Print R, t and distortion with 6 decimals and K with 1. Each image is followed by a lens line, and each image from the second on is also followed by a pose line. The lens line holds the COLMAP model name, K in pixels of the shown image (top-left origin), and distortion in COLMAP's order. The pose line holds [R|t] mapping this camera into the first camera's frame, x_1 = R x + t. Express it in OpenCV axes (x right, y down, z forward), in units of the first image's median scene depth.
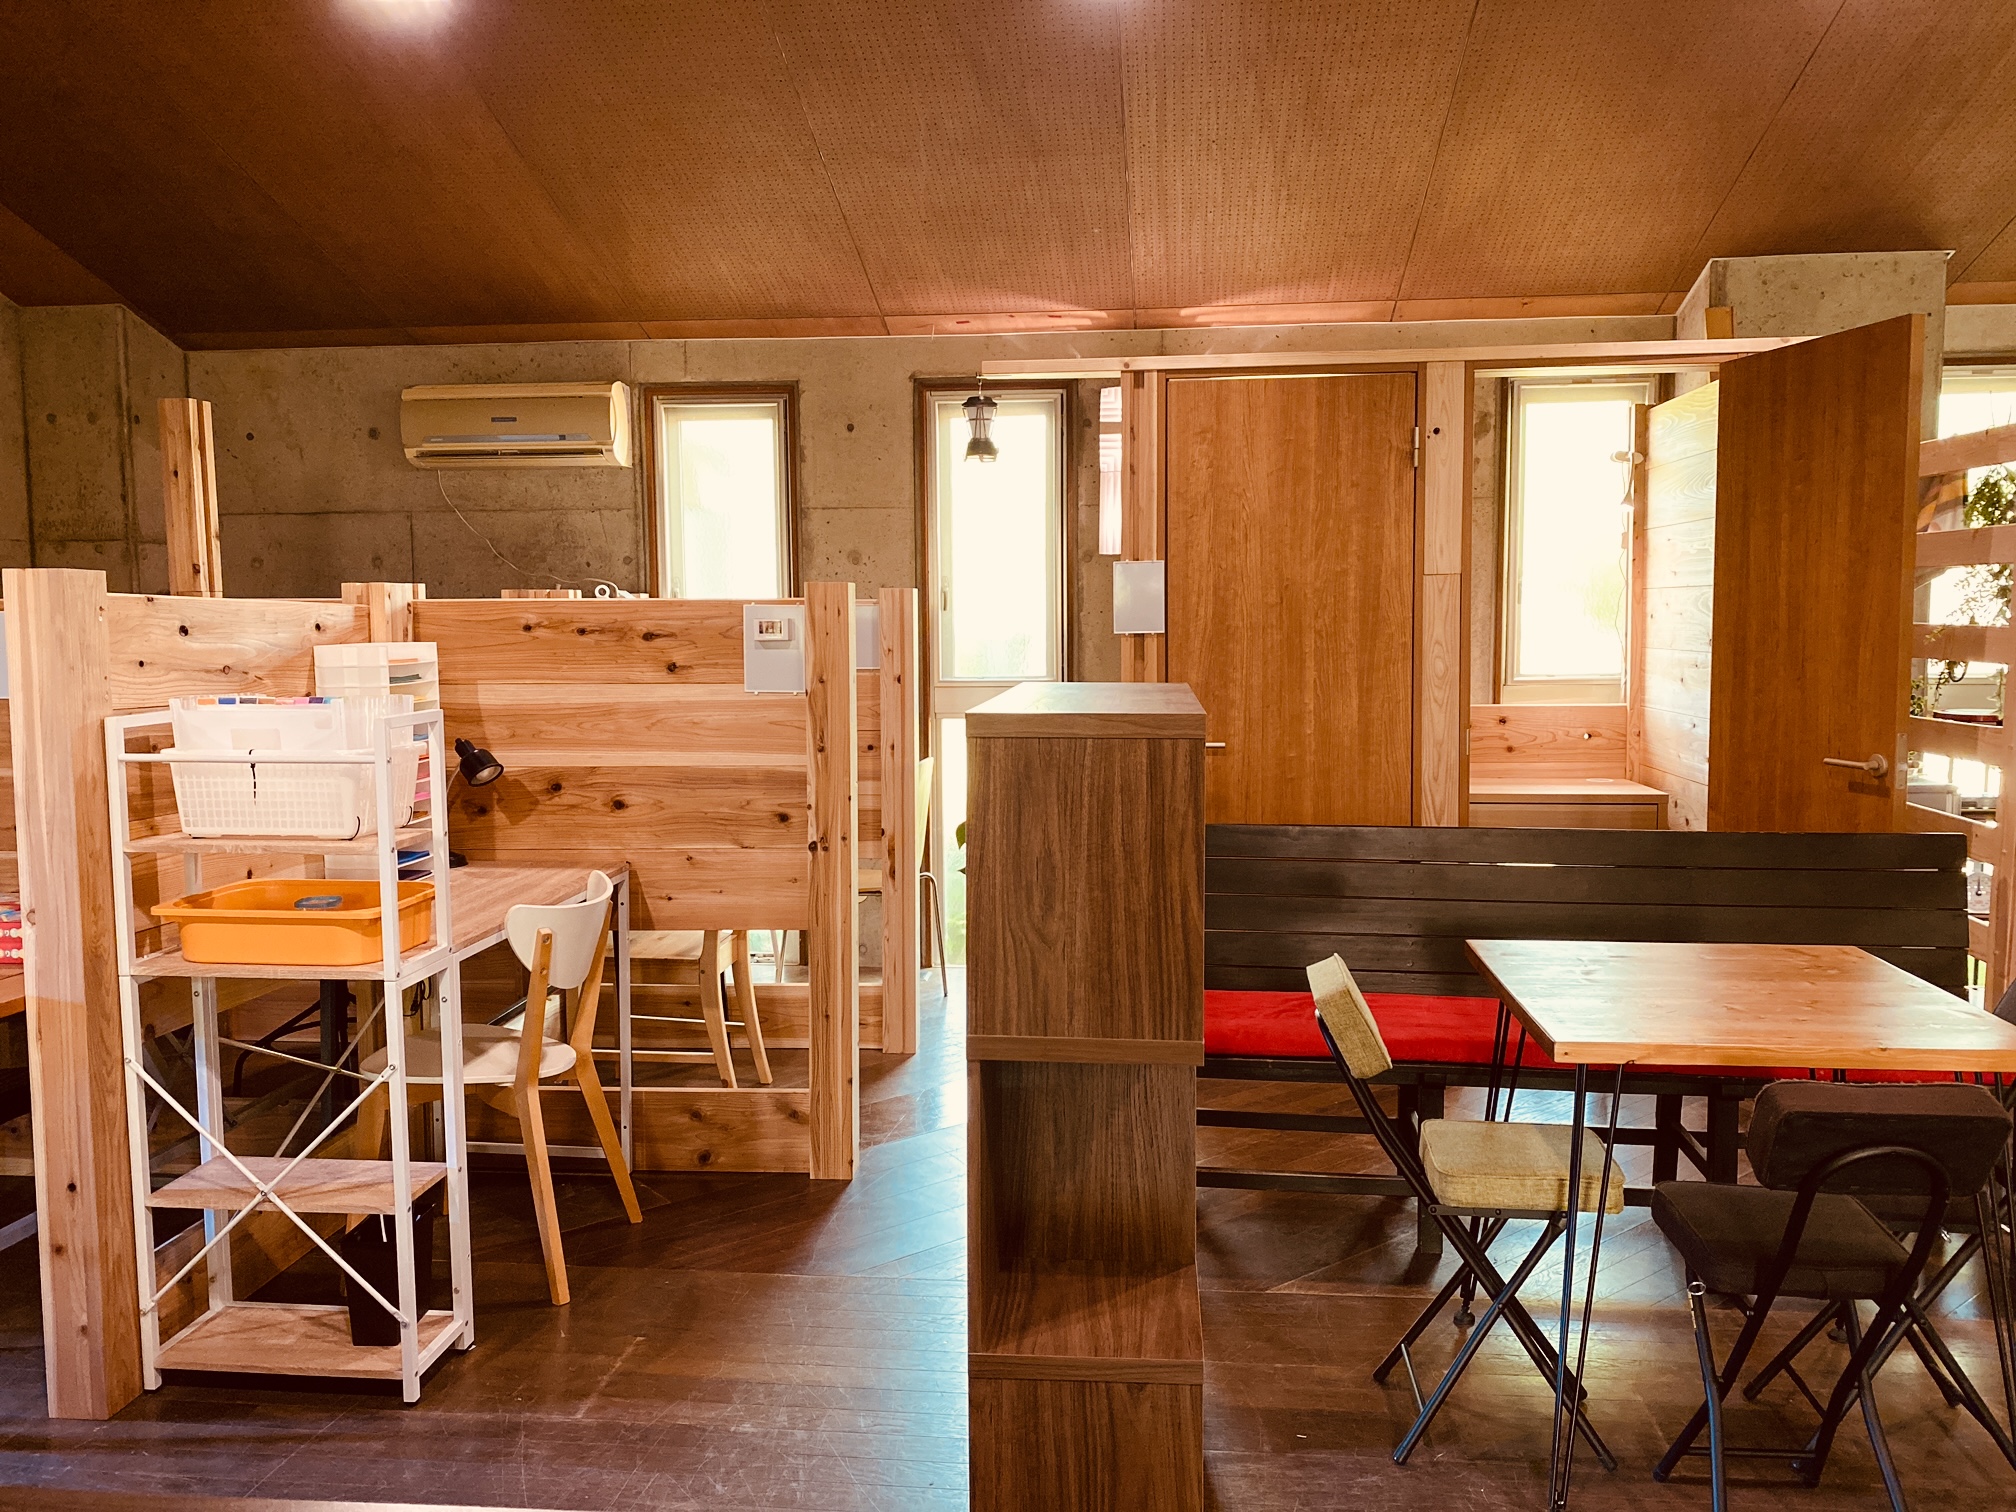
lens RADIAL K [[1554.6, 0, 1020.3], [0, 1554.6, 758.3], [0, 0, 1]] dist [0.000807, -0.000367]
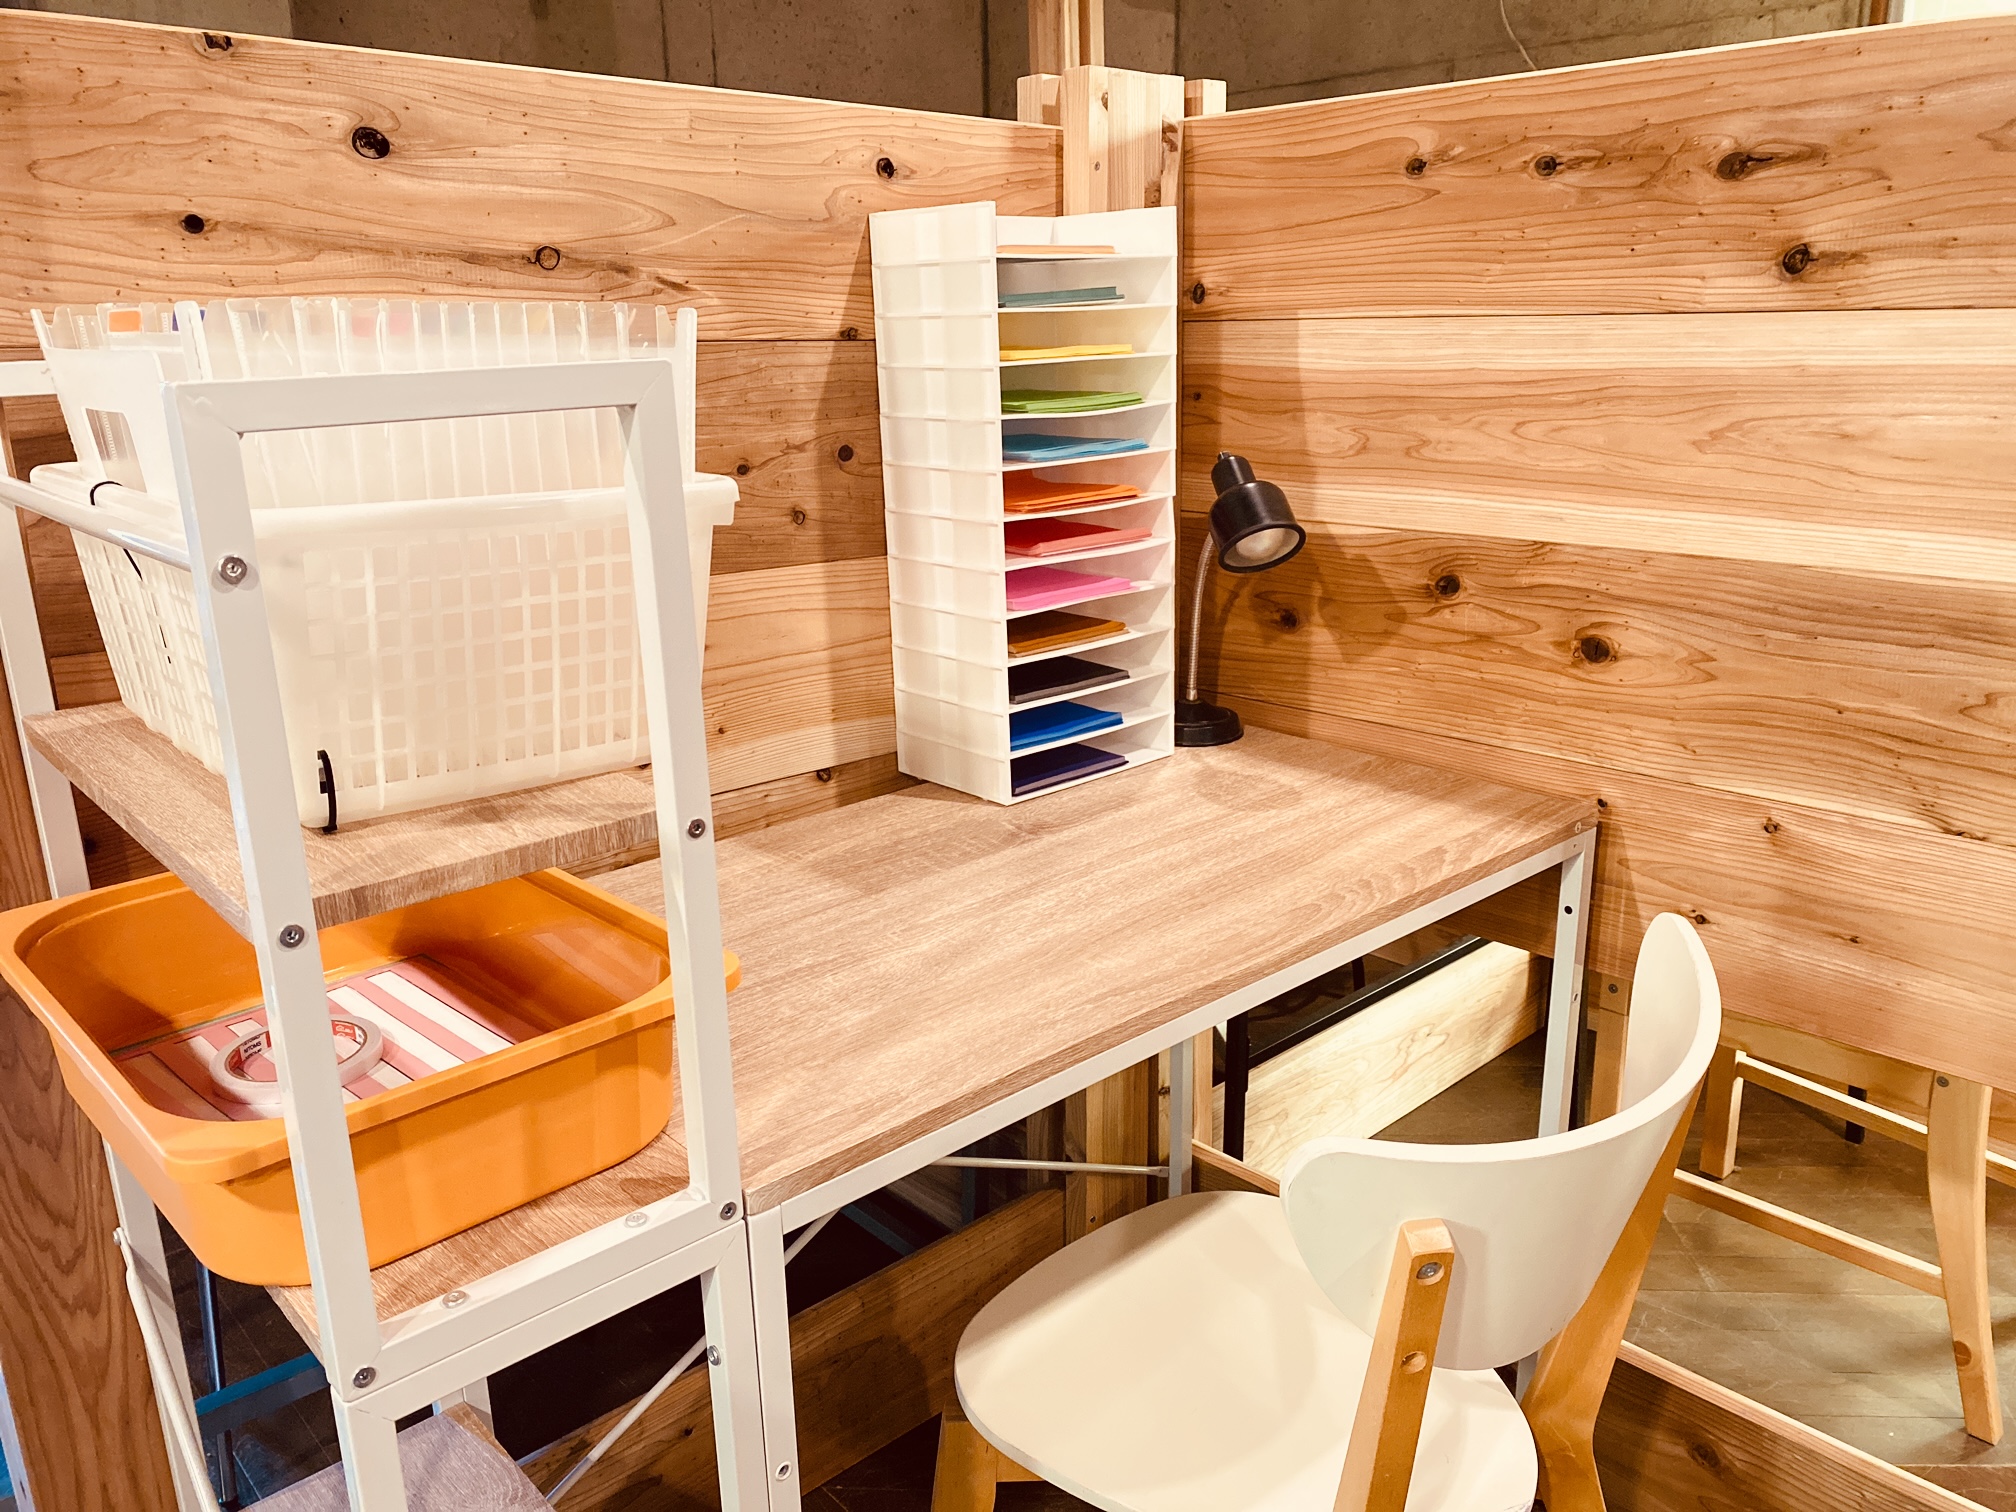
lens RADIAL K [[1554.6, 0, 1020.3], [0, 1554.6, 758.3], [0, 0, 1]] dist [0.000807, -0.000367]
pose [[0.743520, 0.175637, -0.645236, -0.115390], [-0.046105, 0.976059, 0.212561, -0.018080], [0.667123, -0.128295, 0.733817, 0.633635]]
